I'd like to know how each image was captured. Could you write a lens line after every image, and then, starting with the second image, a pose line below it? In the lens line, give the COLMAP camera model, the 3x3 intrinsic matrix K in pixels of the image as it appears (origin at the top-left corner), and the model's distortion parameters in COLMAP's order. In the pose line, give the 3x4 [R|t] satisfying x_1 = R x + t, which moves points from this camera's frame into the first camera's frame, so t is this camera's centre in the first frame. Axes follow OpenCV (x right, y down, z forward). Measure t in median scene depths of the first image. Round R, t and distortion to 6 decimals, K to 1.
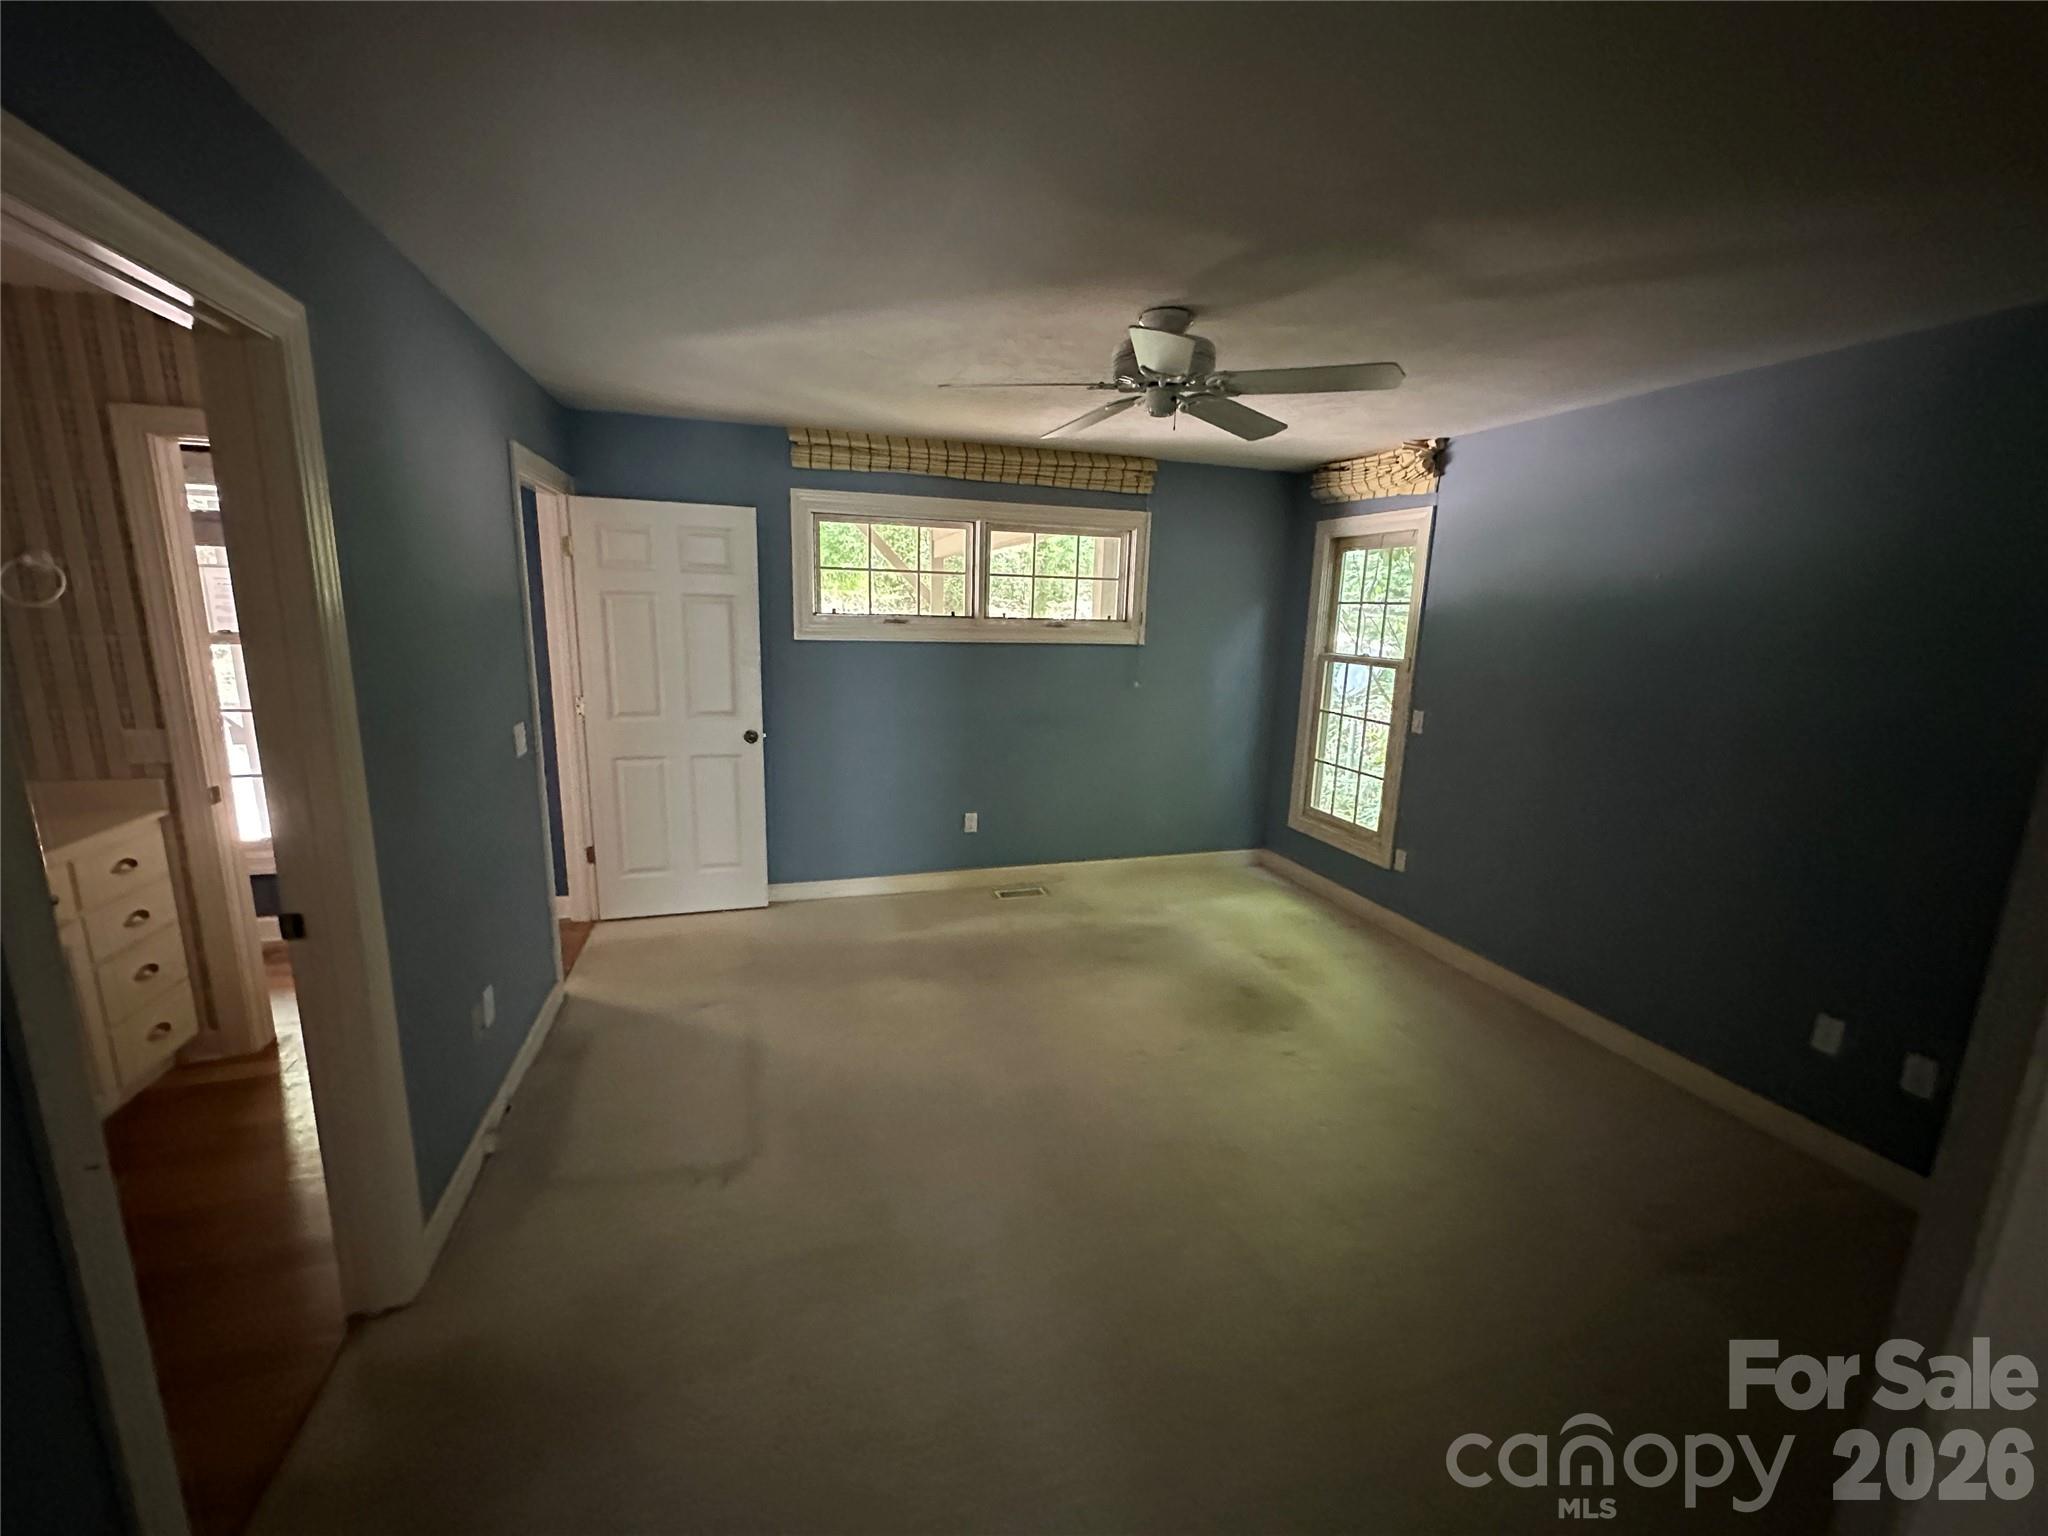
lens RADIAL K [[823.3, 0, 1028.6], [0, 823.3, 768.3], [0, 0, 1]] dist [0.001591, -0.000069]
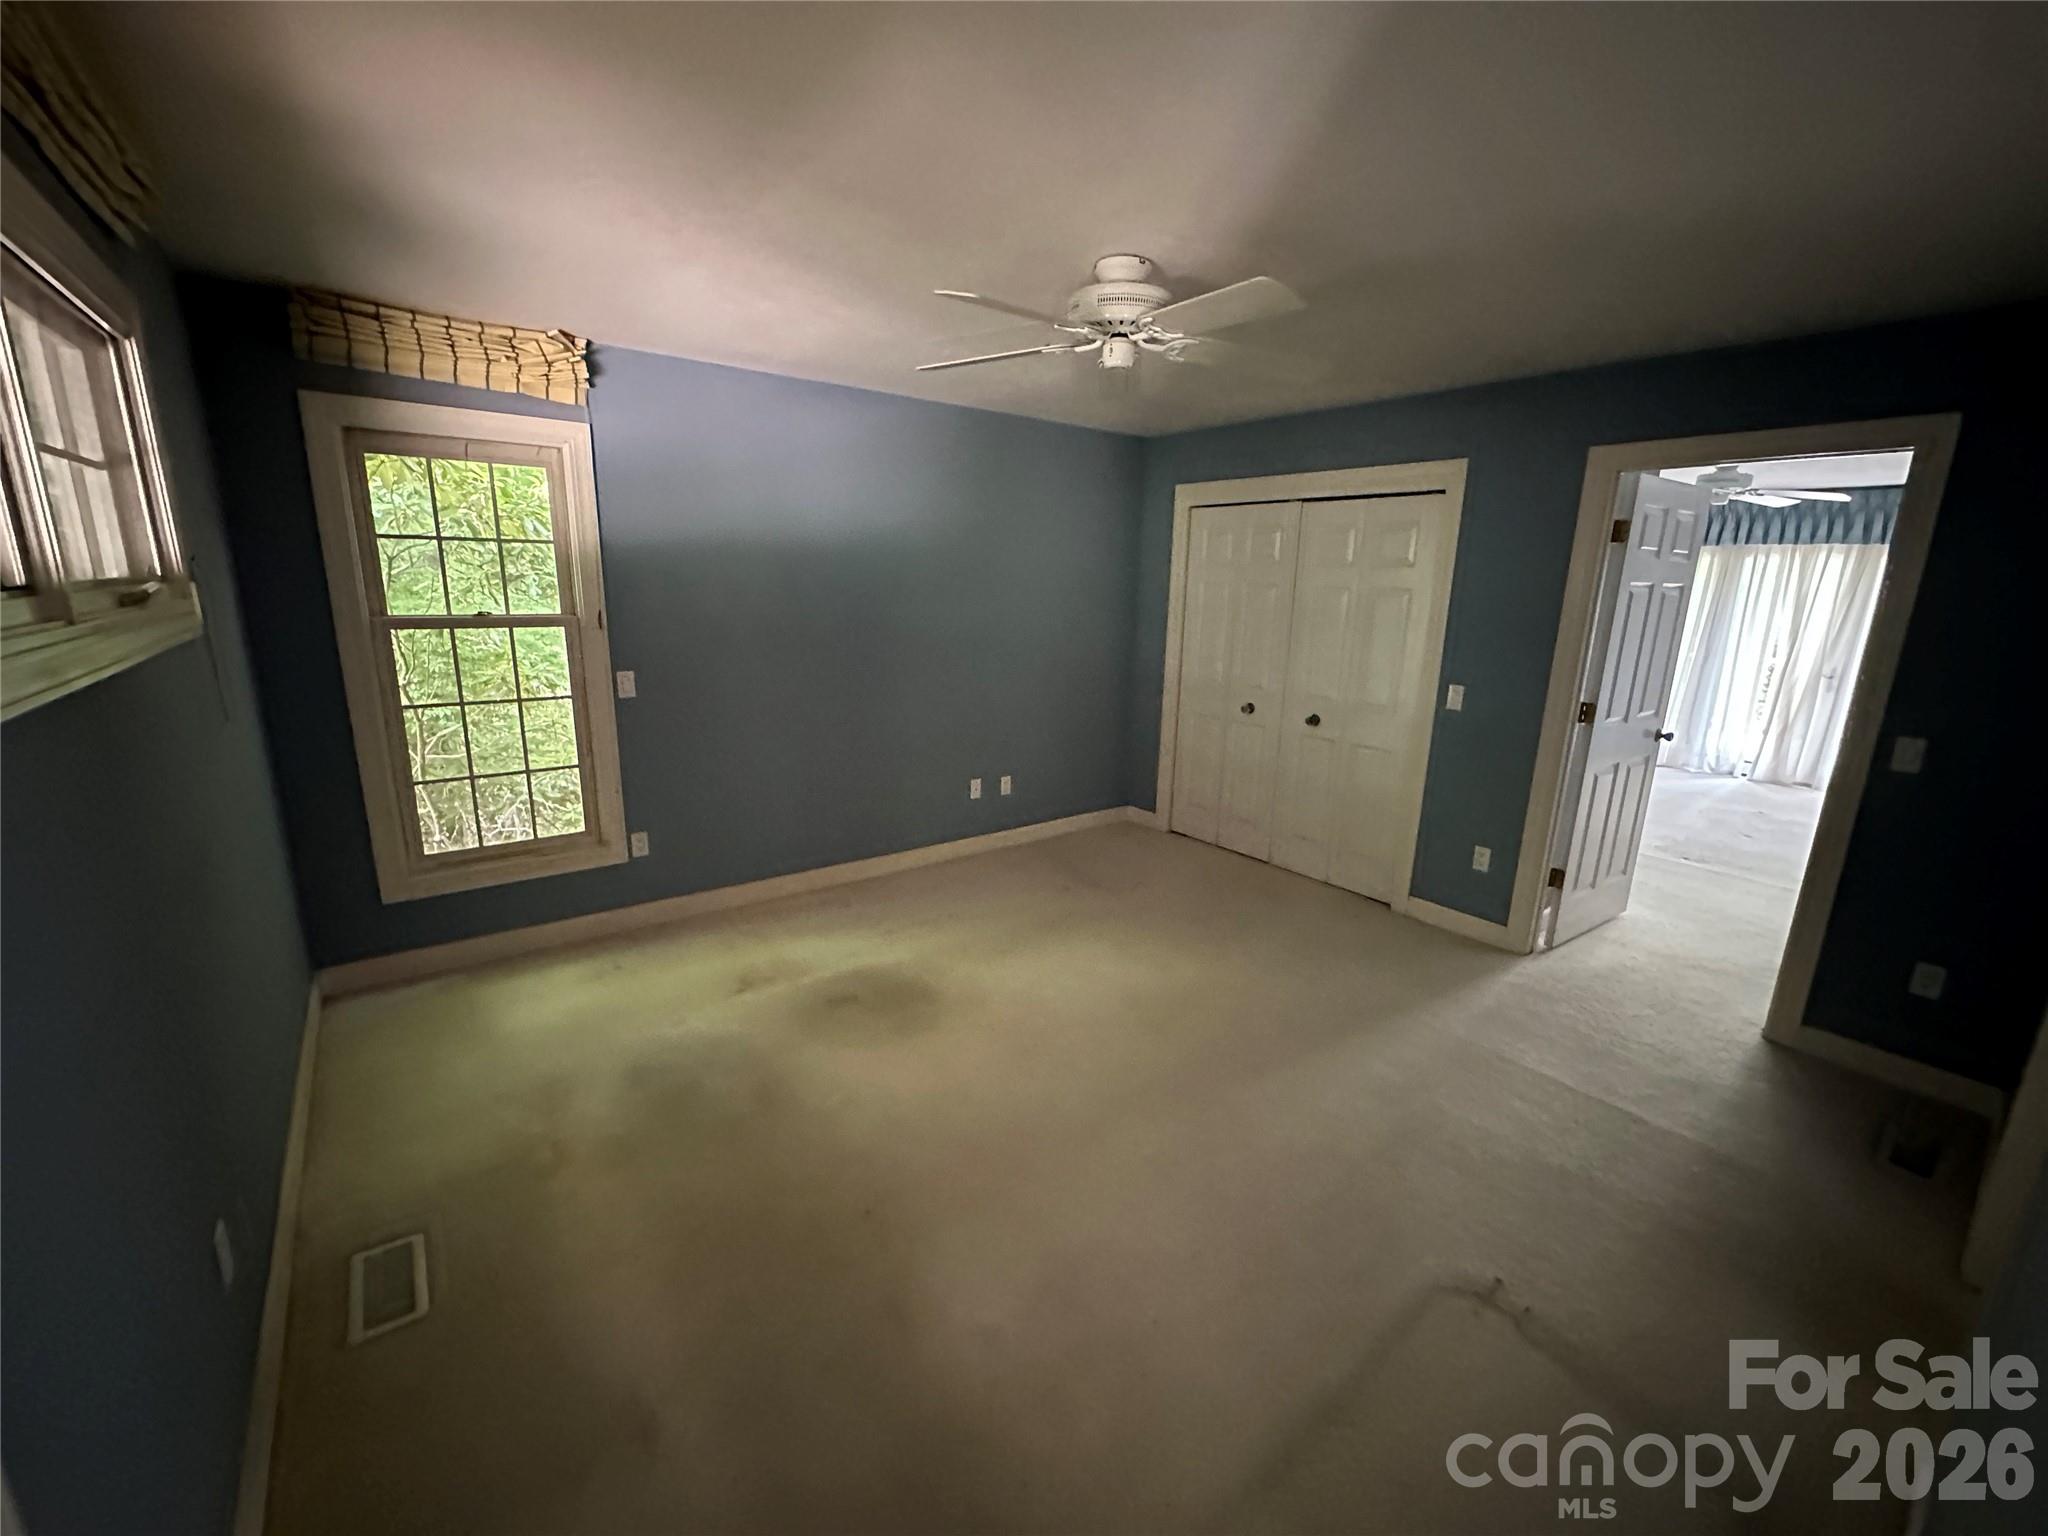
lens RADIAL K [[823.3, 0, 1029.2], [0, 823.3, 771.5], [0, 0, 1]] dist [0.001591, -0.000069]
pose [[-0.329818, -0.254430, 0.909112, -0.447551], [0.150259, 0.936573, 0.316628, -0.171280], [-0.932010, 0.241032, -0.270668, 0.818767]]
